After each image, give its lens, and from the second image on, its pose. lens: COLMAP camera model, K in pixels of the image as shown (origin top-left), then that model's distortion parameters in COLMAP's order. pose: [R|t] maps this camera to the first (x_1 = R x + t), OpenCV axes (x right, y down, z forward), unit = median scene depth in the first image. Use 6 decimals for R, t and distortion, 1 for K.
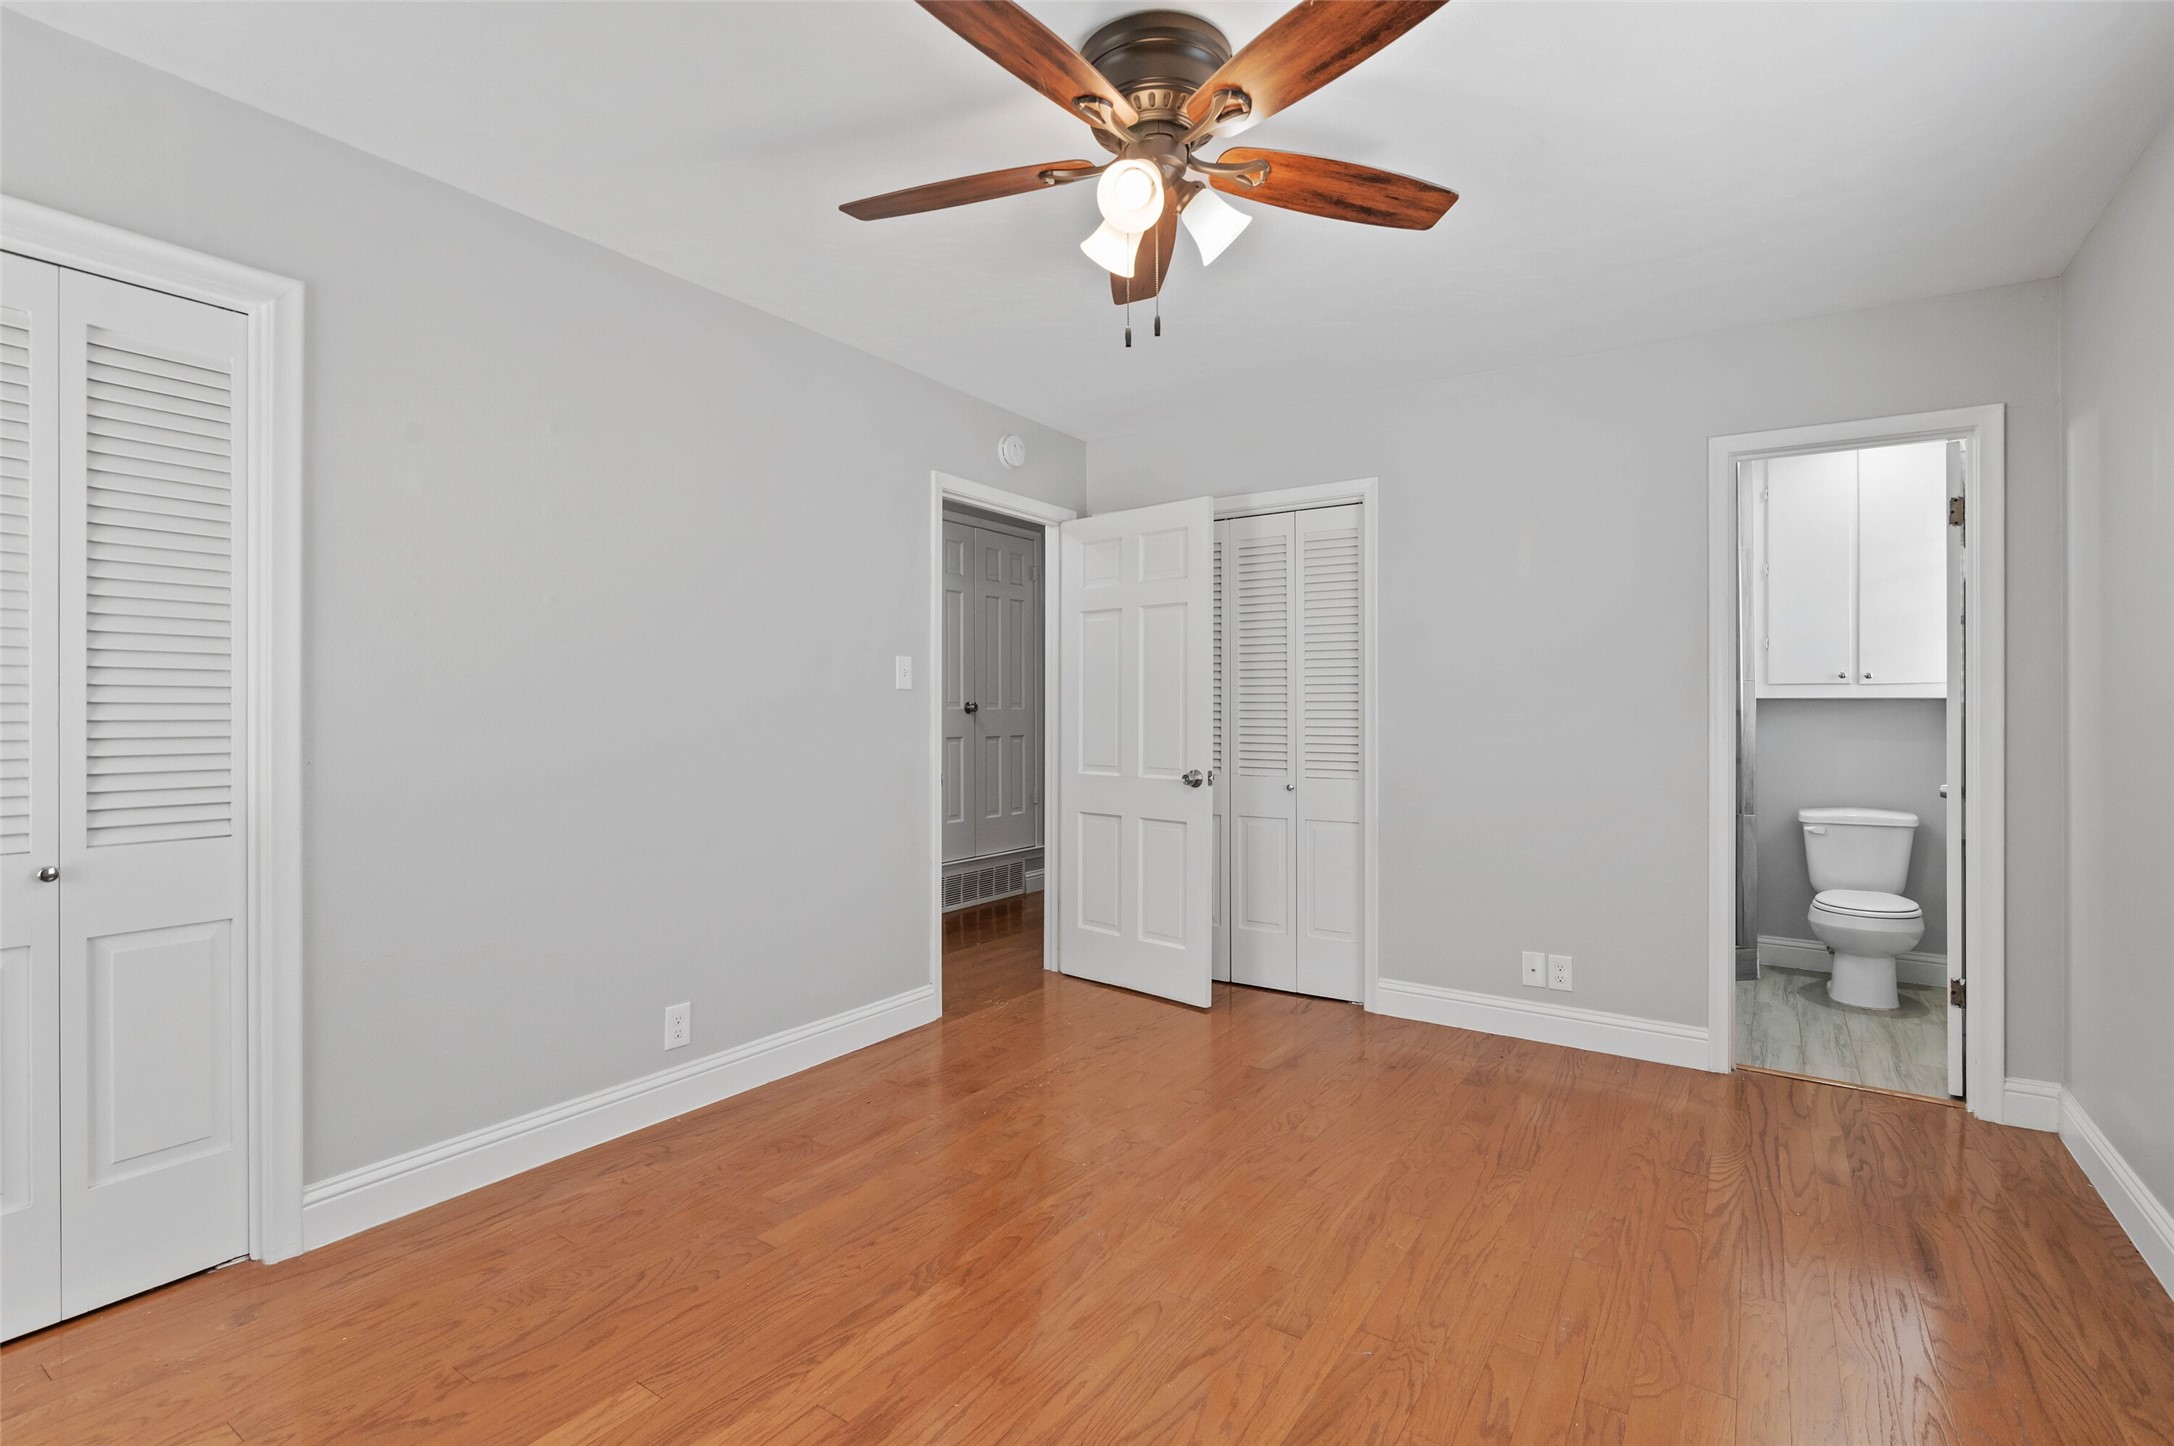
lens RADIAL K [[1000.3, 0, 1081.6], [0, 1000.3, 703.7], [0, 0, 1]] dist [-0.009786, 0.001646]
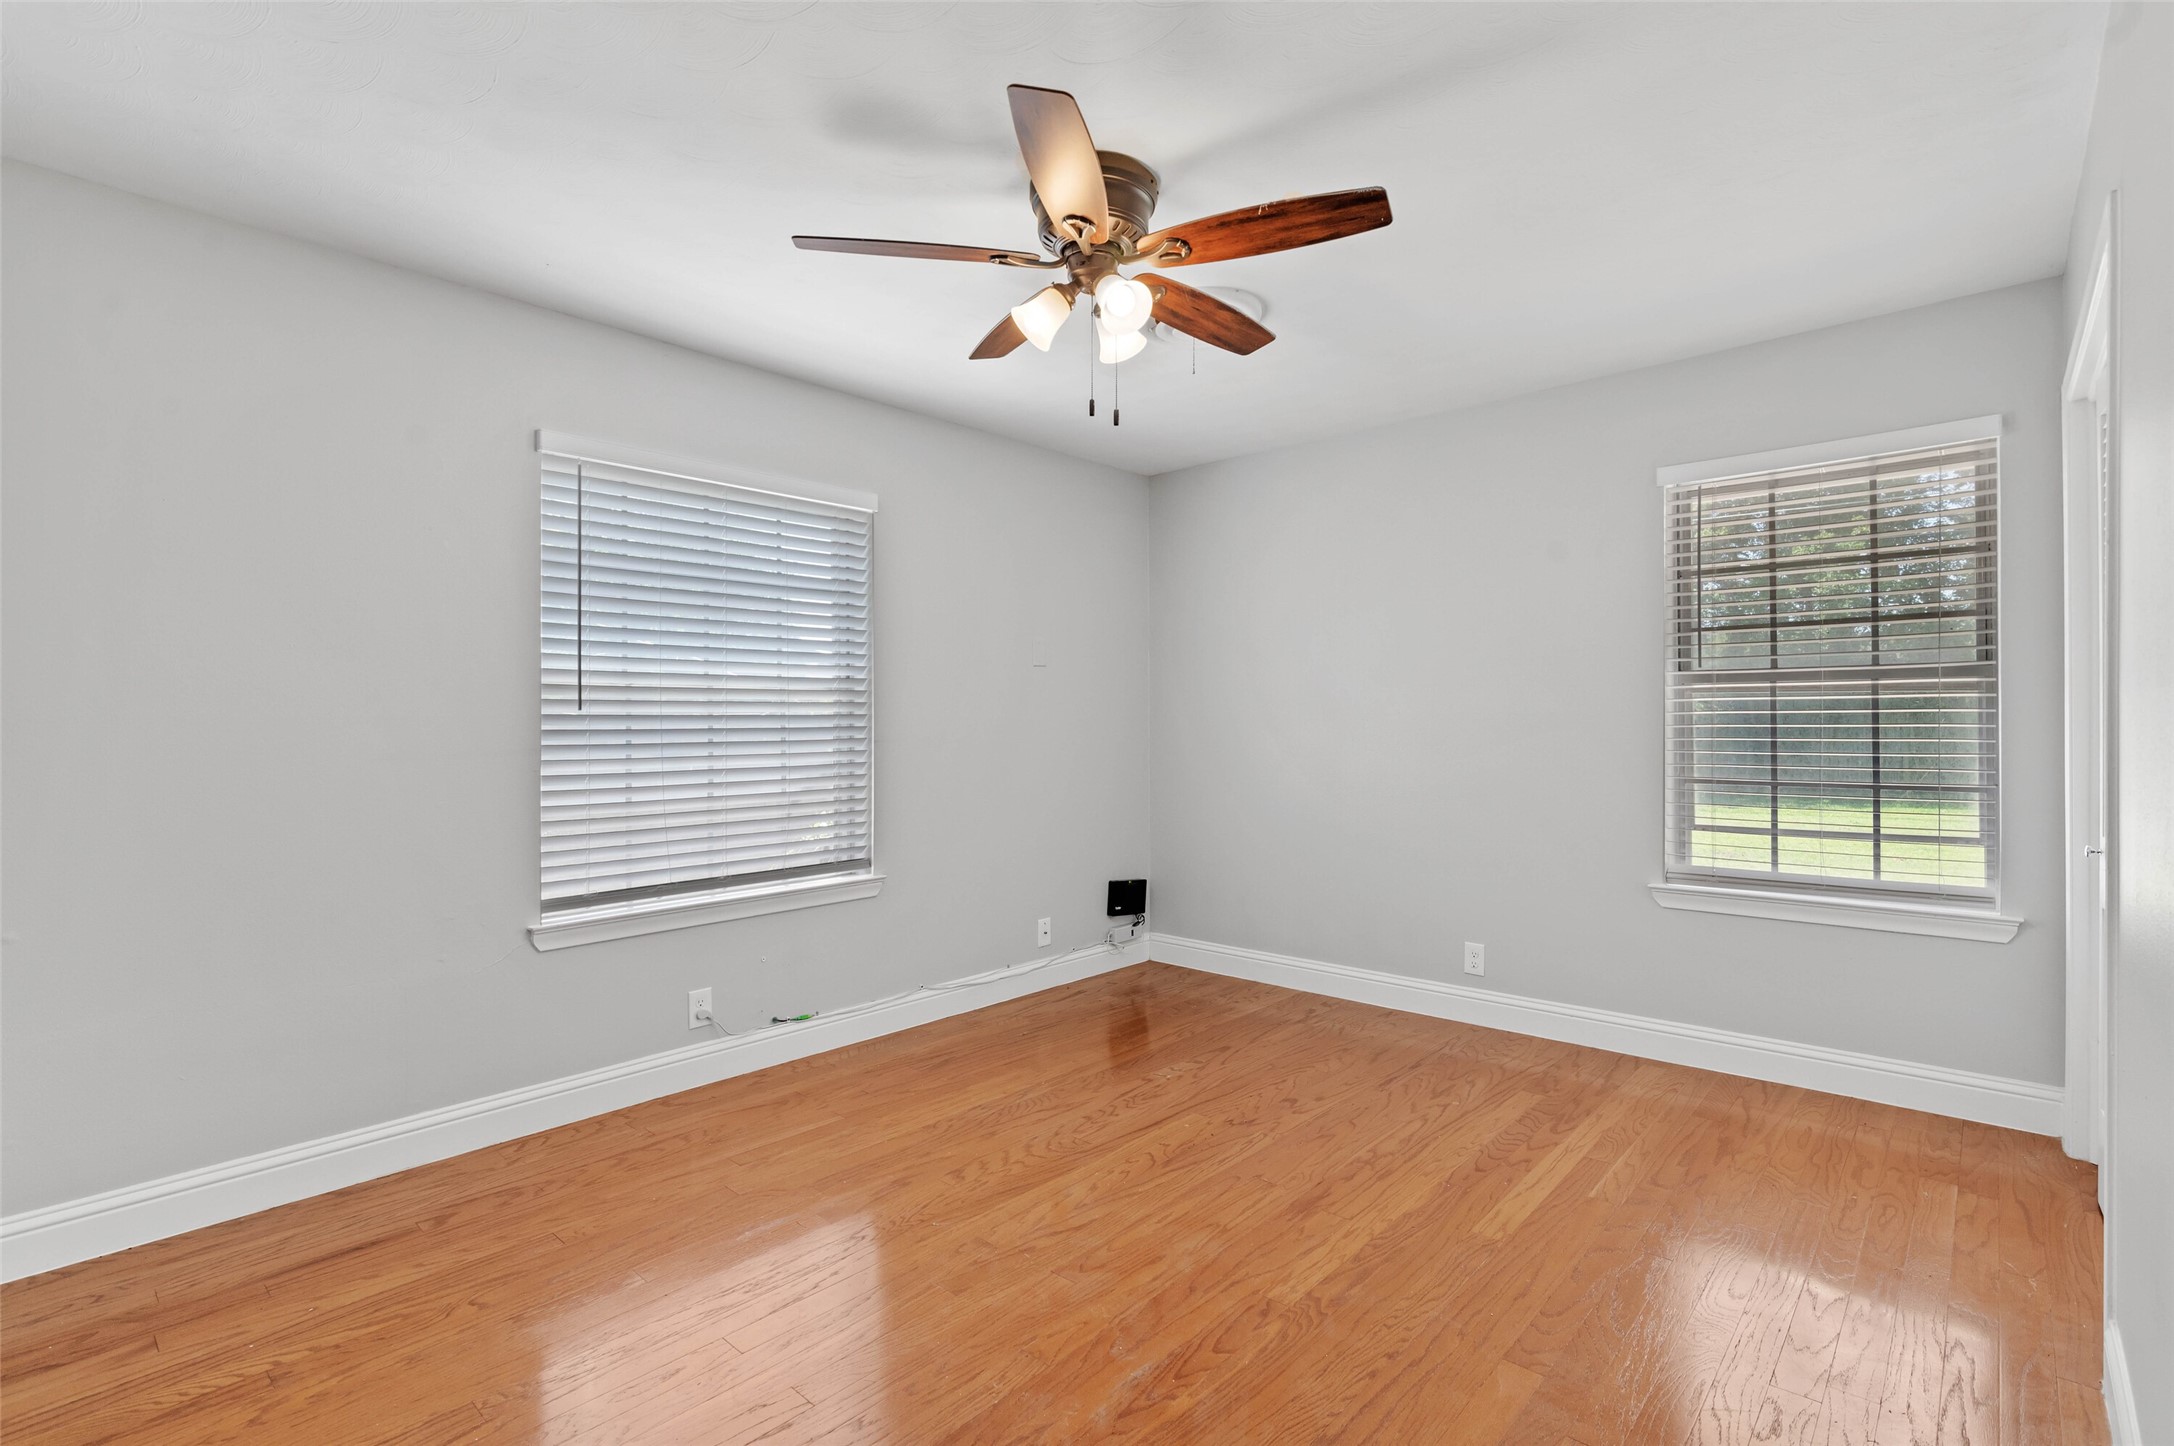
lens RADIAL K [[1000.3, 0, 1094.0], [0, 1000.3, 718.1], [0, 0, 1]] dist [-0.009786, 0.001646]
pose [[-0.990670, 0.001935, 0.136271, -0.085173], [0.000435, 0.999939, -0.011041, 0.010260], [-0.136284, -0.010879, -0.990610, 2.067682]]
